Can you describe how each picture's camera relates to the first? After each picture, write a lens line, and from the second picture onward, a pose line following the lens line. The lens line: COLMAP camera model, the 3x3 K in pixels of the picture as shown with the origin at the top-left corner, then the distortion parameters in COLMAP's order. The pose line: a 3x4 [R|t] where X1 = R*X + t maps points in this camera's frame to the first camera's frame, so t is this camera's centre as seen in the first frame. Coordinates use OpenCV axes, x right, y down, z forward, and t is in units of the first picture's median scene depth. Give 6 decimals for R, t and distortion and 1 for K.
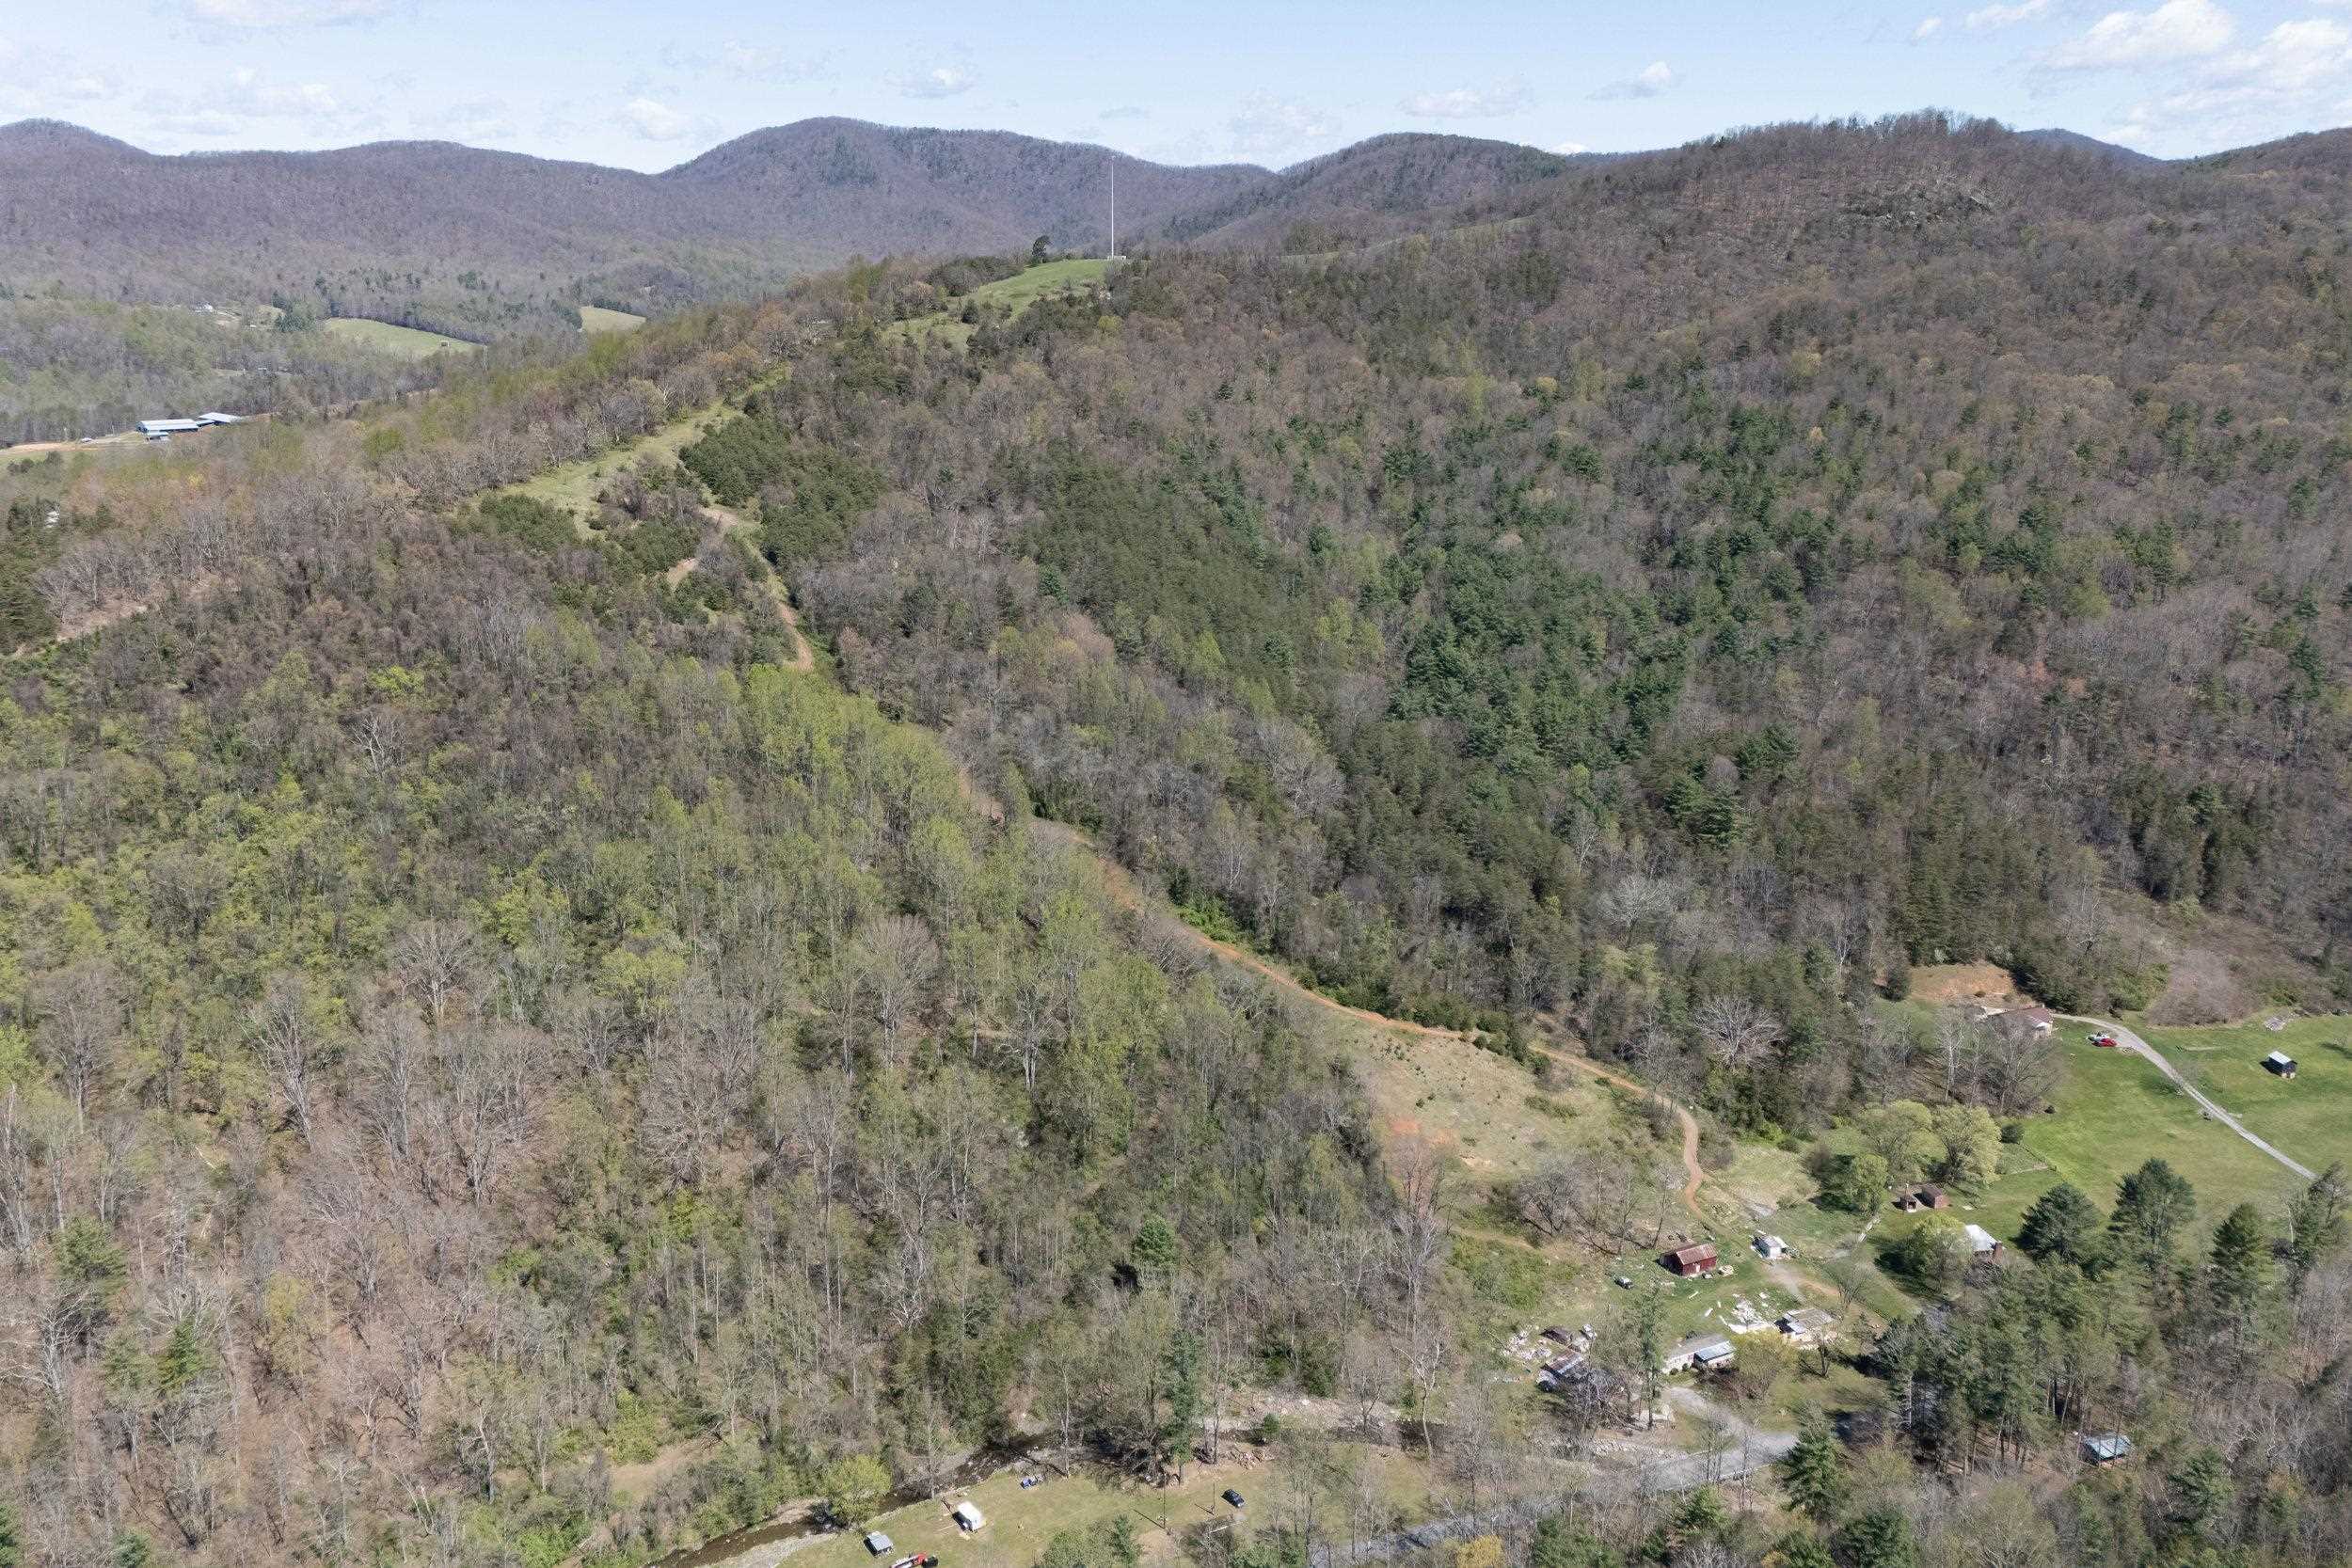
lens RADIAL K [[2027.3, 0, 1178.4], [0, 2027.3, 793.1], [0, 0, 1]] dist [0.104077, -0.142896]
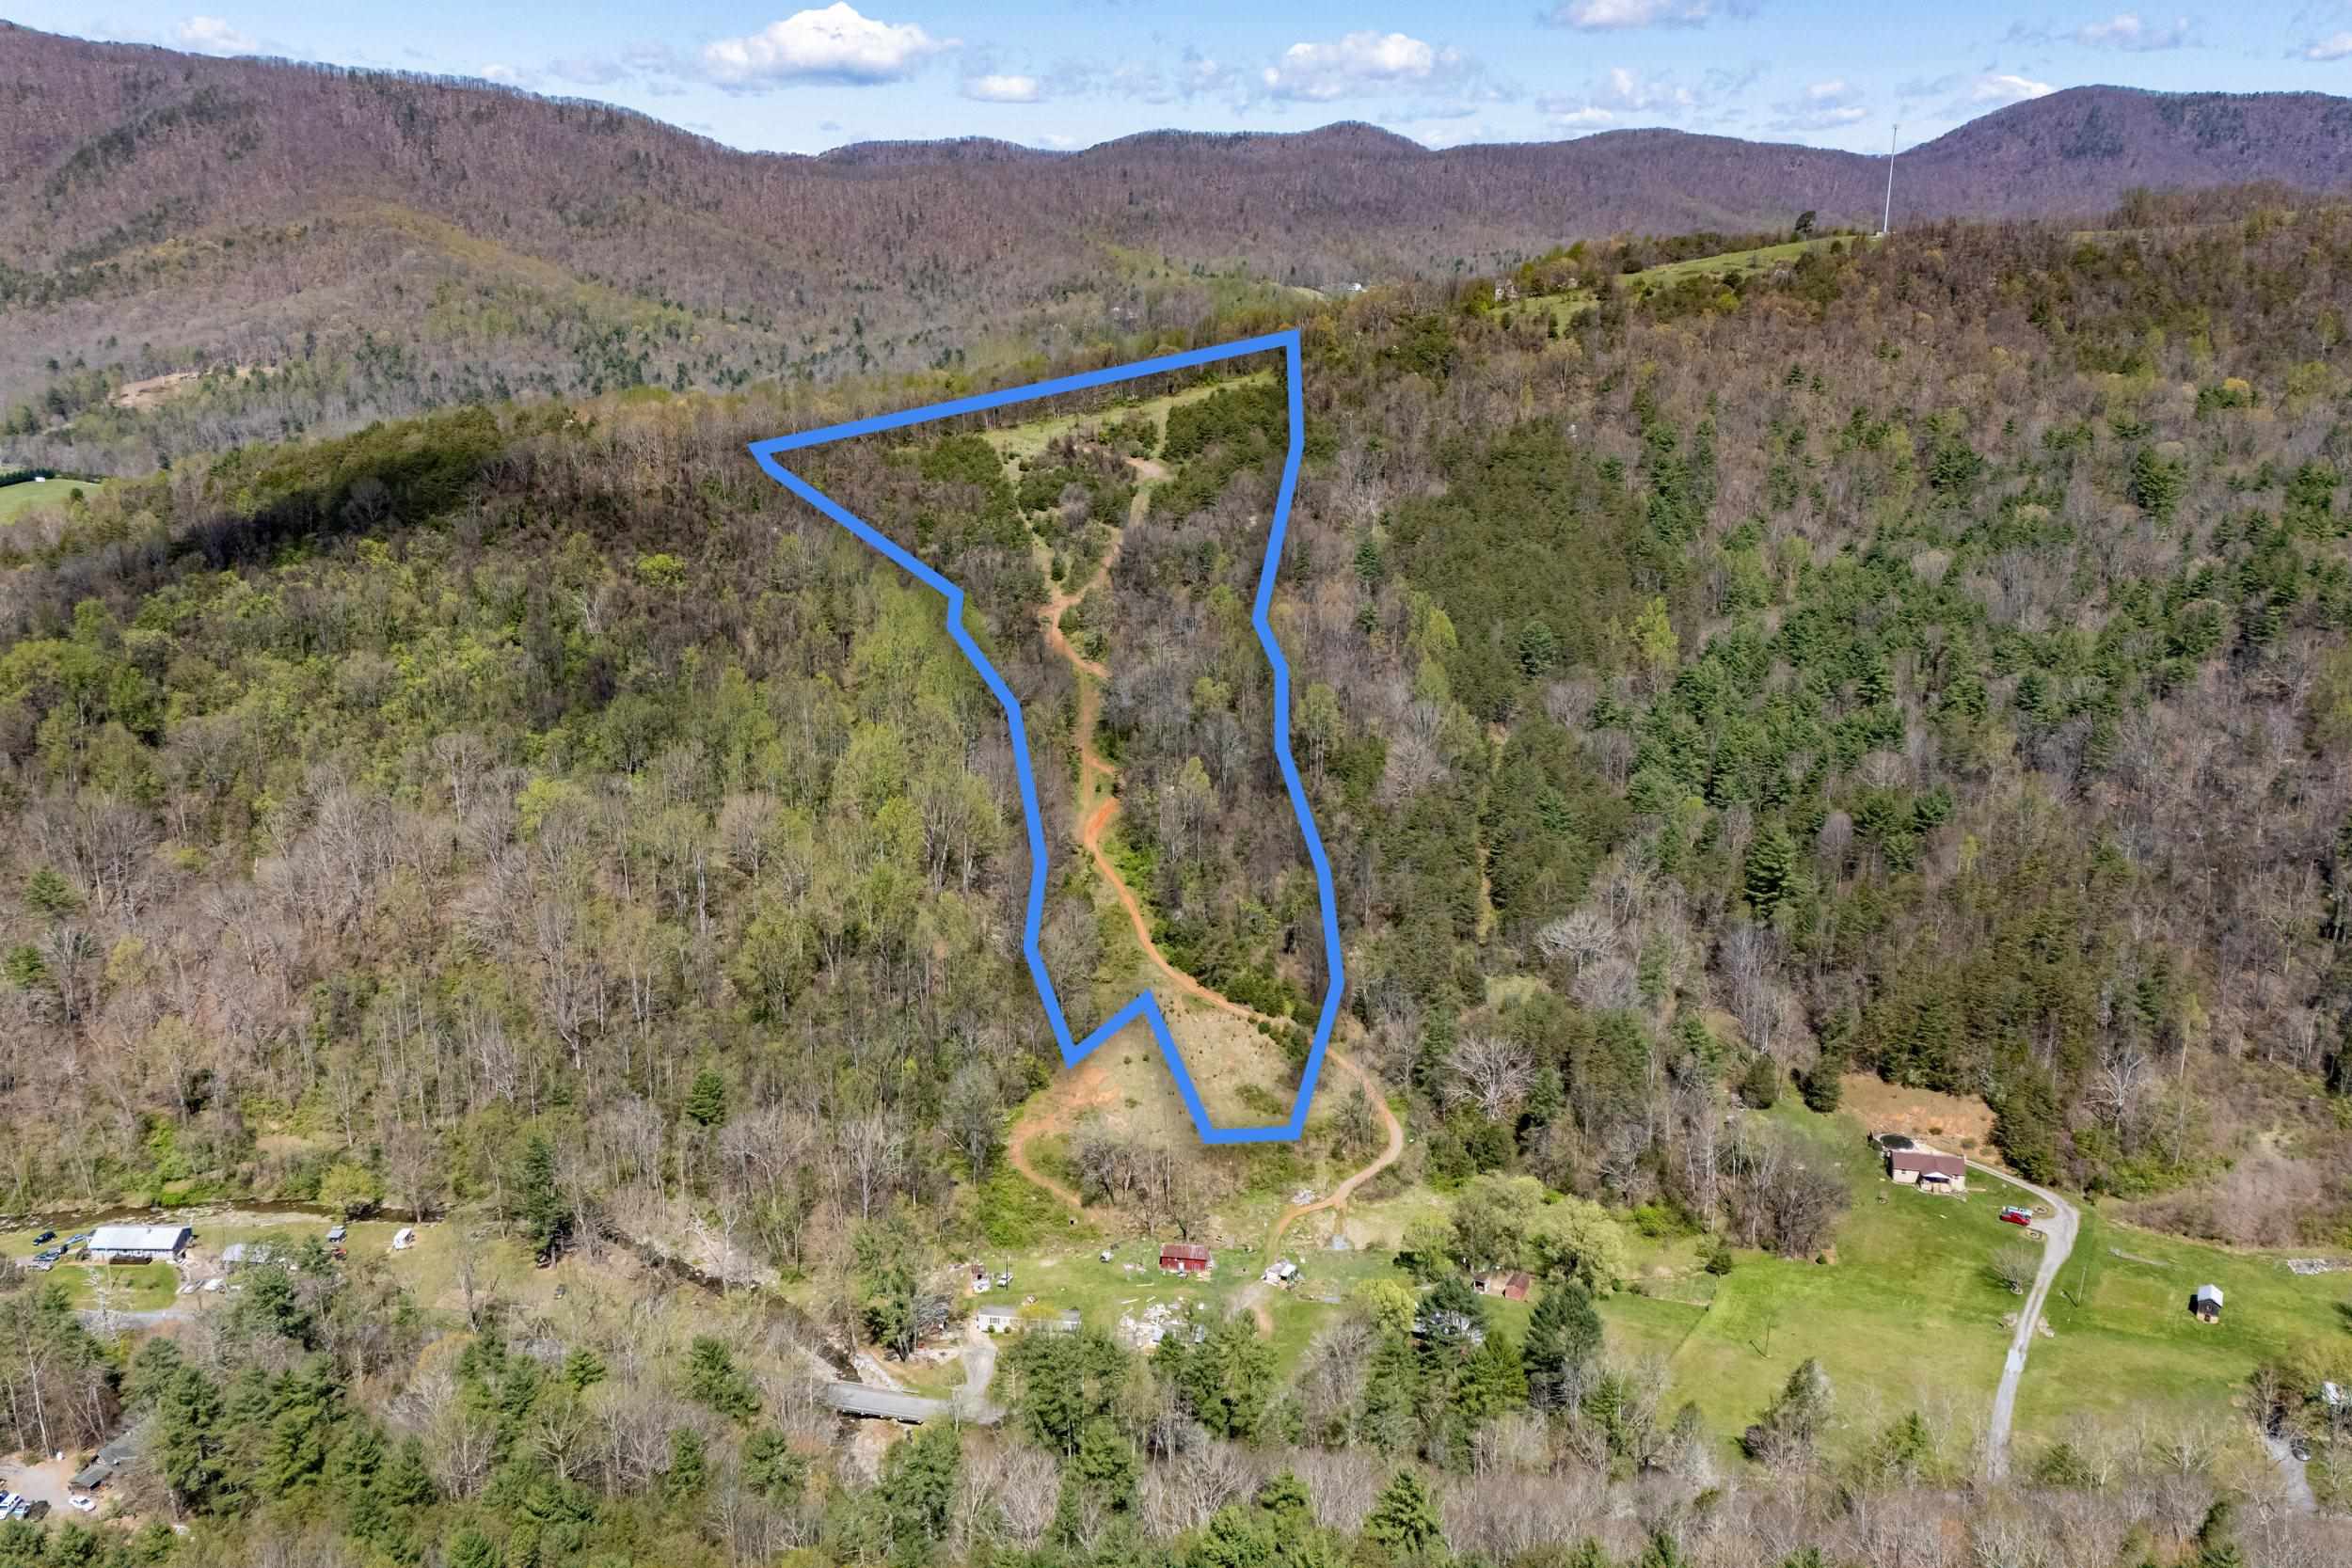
lens RADIAL K [[2033.2, 0, 1175.8], [0, 2033.2, 783.0], [0, 0, 1]] dist [0.094418, -0.113452]
pose [[0.809539, 0.156443, -0.565838, 0.387178], [-0.155080, 0.986590, 0.050901, -0.022666], [0.566213, 0.046543, 0.822944, 0.092973]]
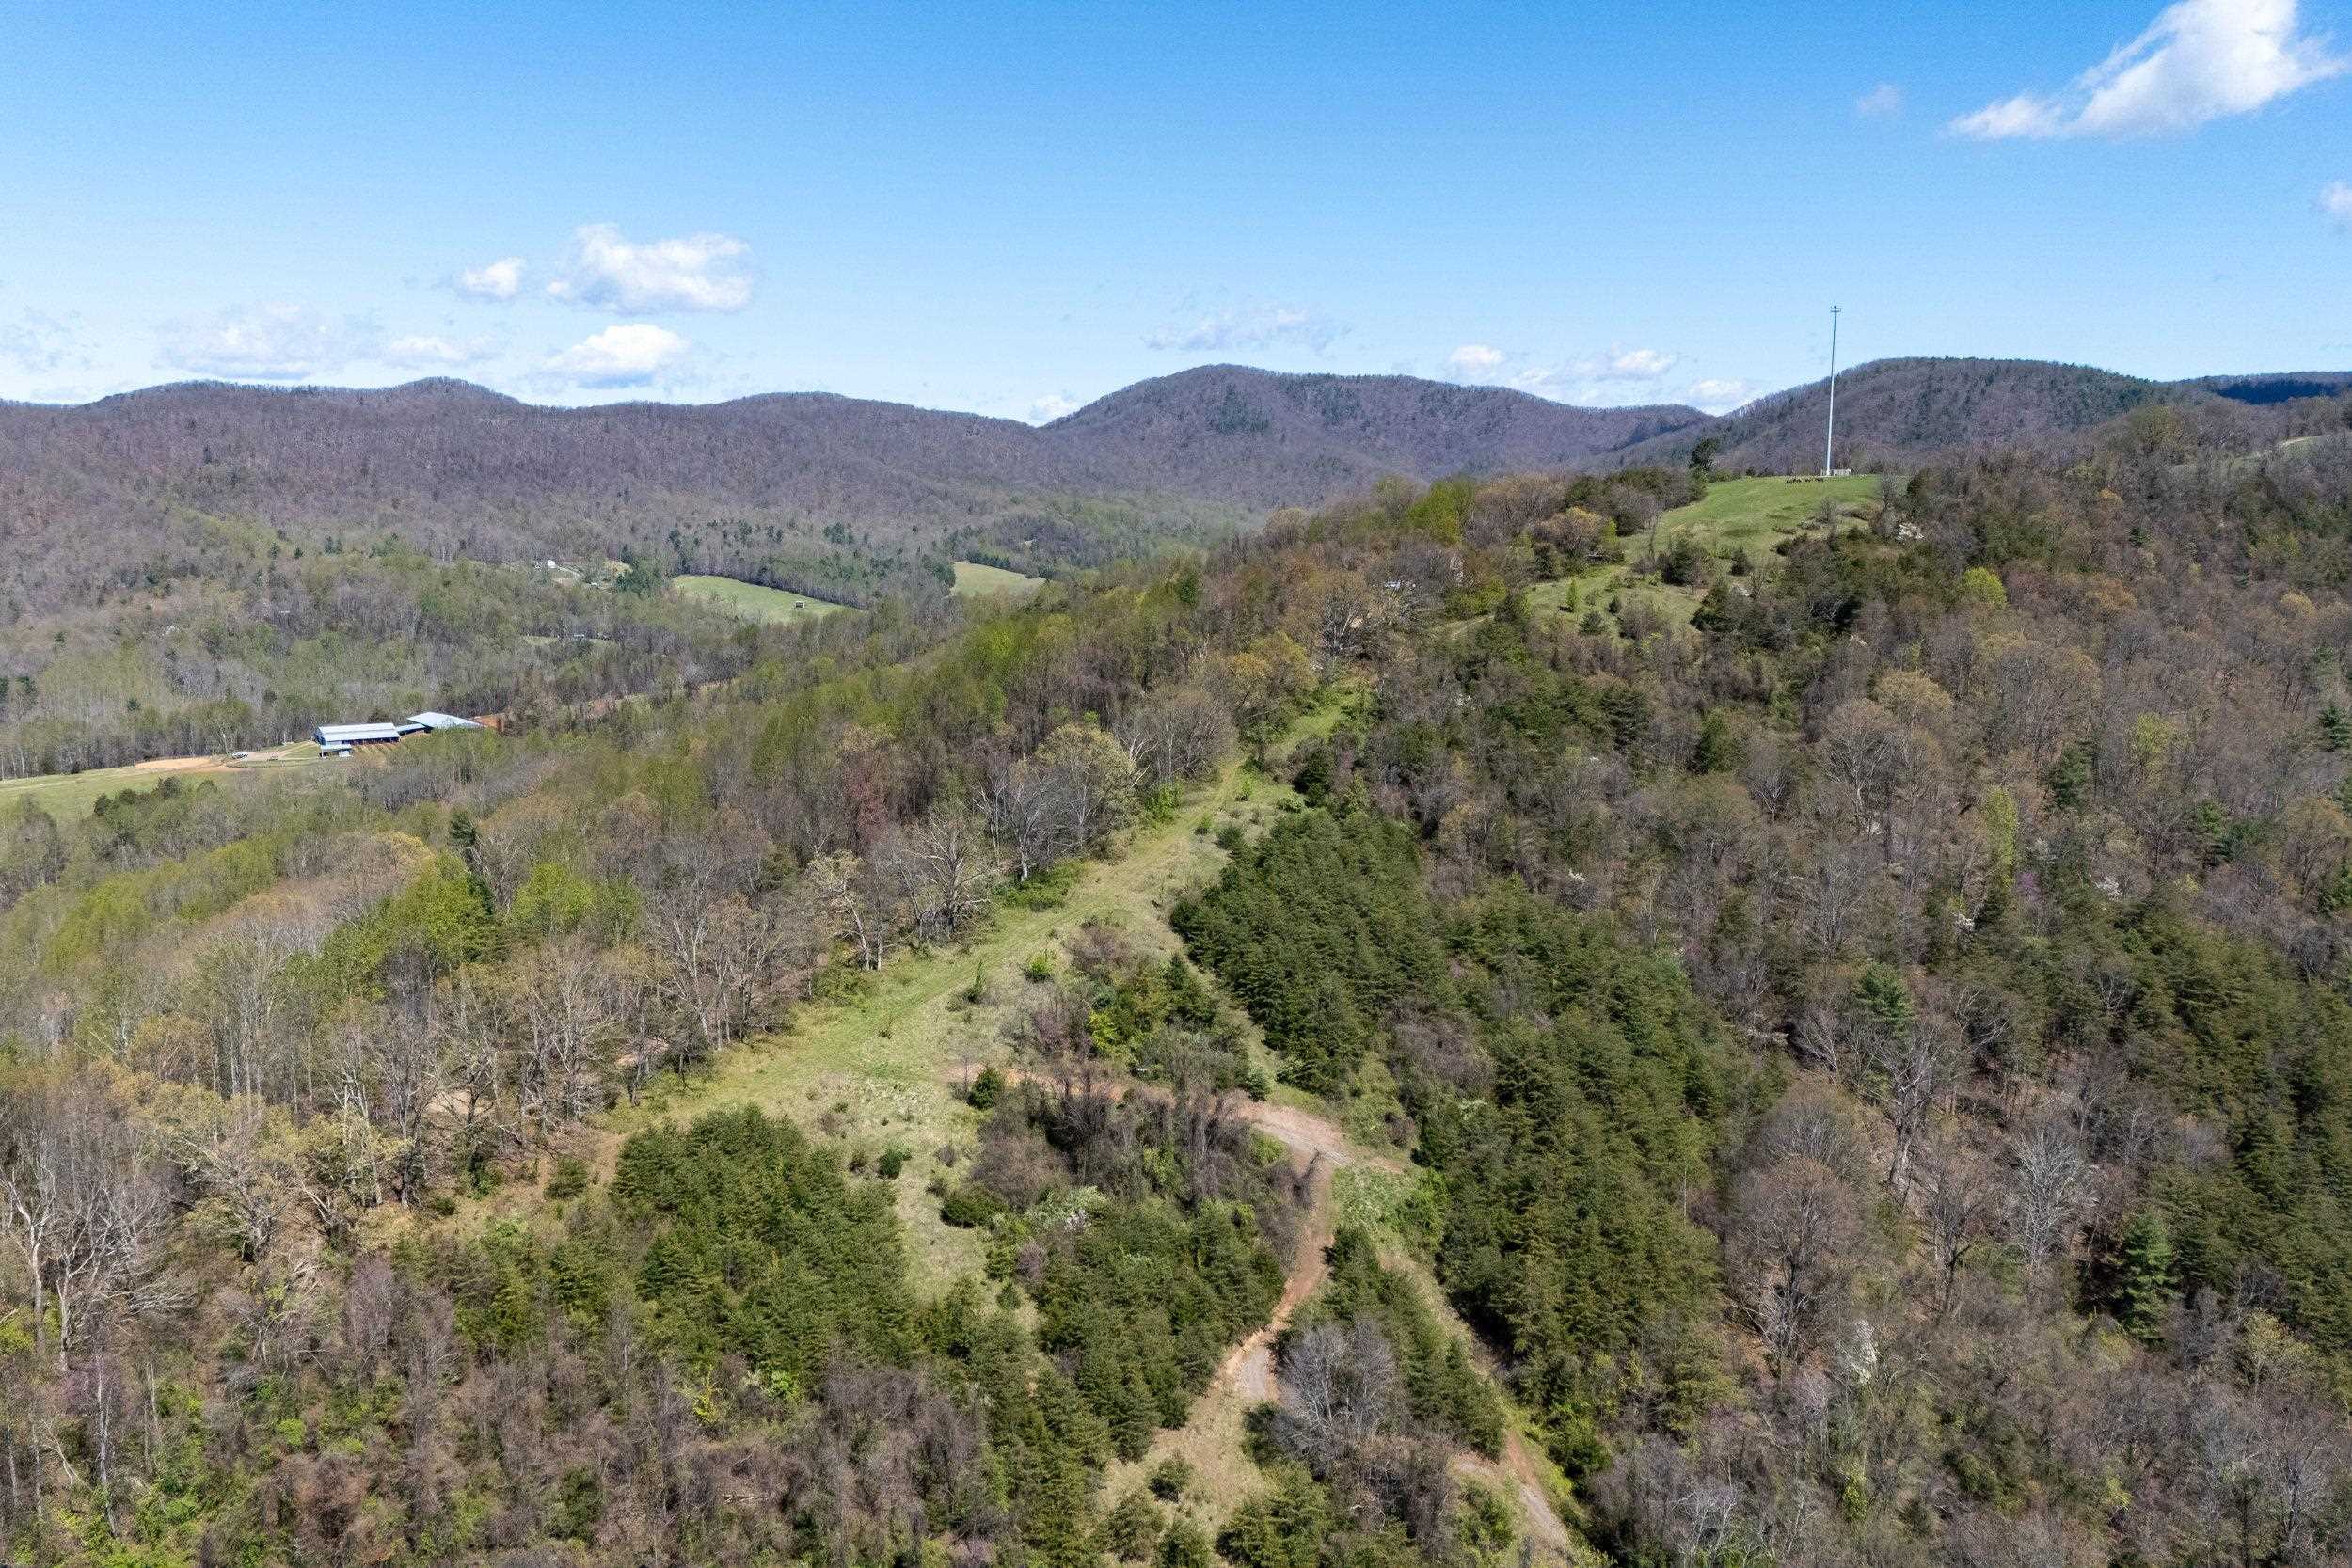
lens RADIAL K [[2027.3, 0, 1178.4], [0, 2027.3, 793.1], [0, 0, 1]] dist [0.104077, -0.142896]
pose [[0.986118, 0.019721, -0.164871, -0.166445], [-0.039317, 0.992418, -0.116453, -0.134224], [0.161325, 0.121319, 0.979416, 0.570324]]
